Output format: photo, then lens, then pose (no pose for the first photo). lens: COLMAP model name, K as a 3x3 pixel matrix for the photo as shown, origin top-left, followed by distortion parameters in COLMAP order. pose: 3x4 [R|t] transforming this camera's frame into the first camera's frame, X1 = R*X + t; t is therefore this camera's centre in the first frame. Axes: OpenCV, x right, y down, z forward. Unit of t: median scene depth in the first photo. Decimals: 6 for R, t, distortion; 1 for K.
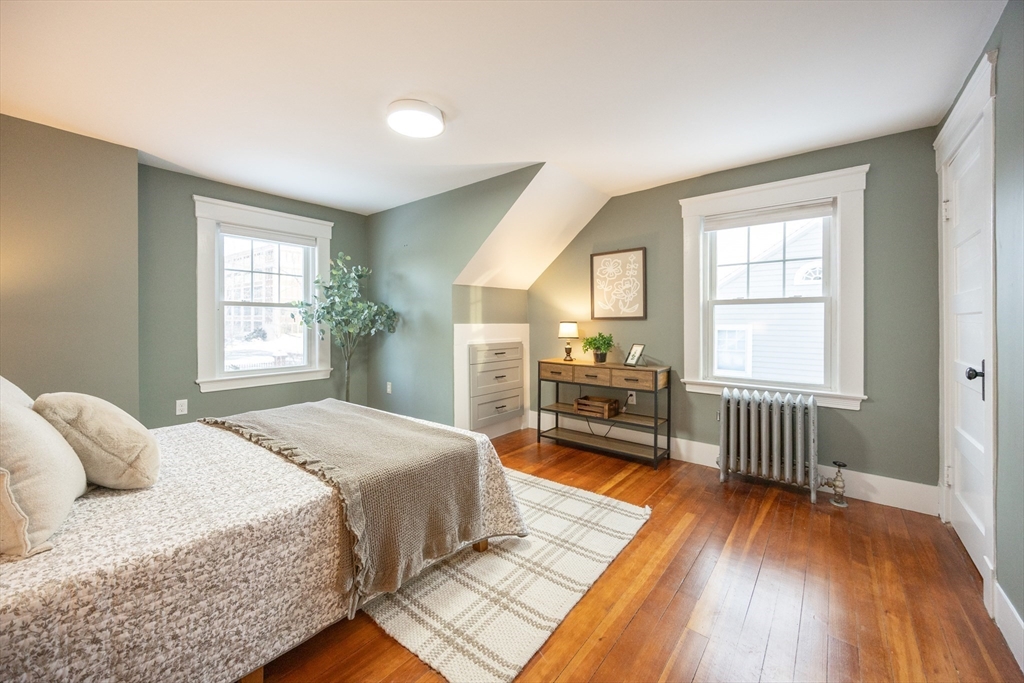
lens RADIAL K [[390.1, 0, 521.6], [0, 390.1, 322.5], [0, 0, 1]] dist [0.001367, 0.000090]
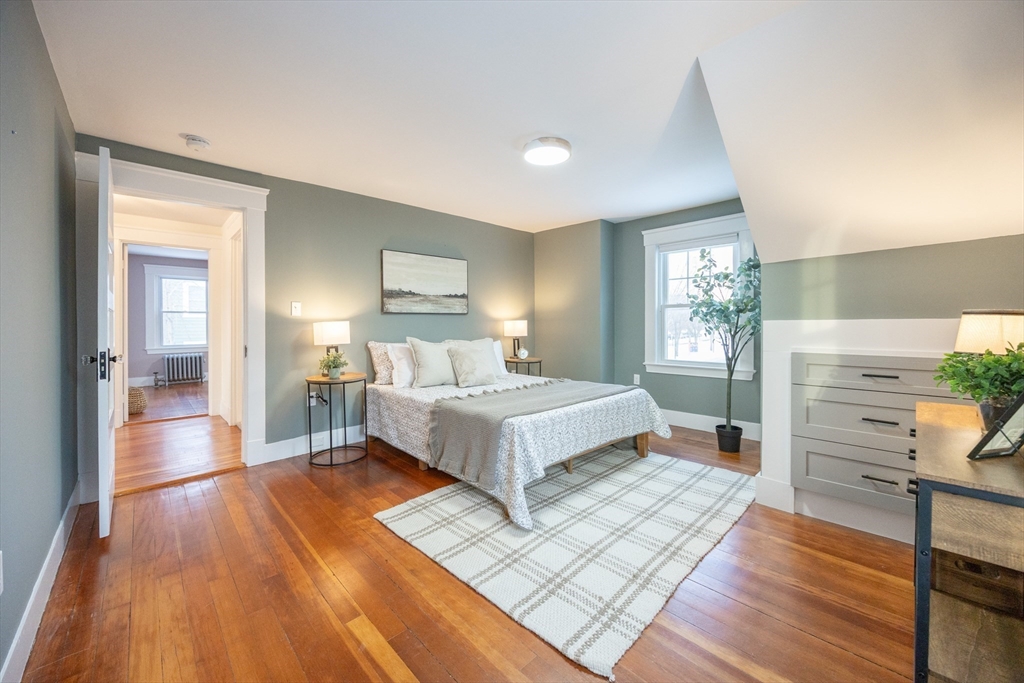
lens RADIAL K [[390.1, 0, 508.3], [0, 390.1, 336.0], [0, 0, 1]] dist [0.001367, 0.000090]
pose [[-0.136533, 0.028064, -0.990238, 0.916044], [0.011952, 0.999573, 0.026681, 0.009910], [0.990563, -0.008193, -0.136810, 1.015917]]
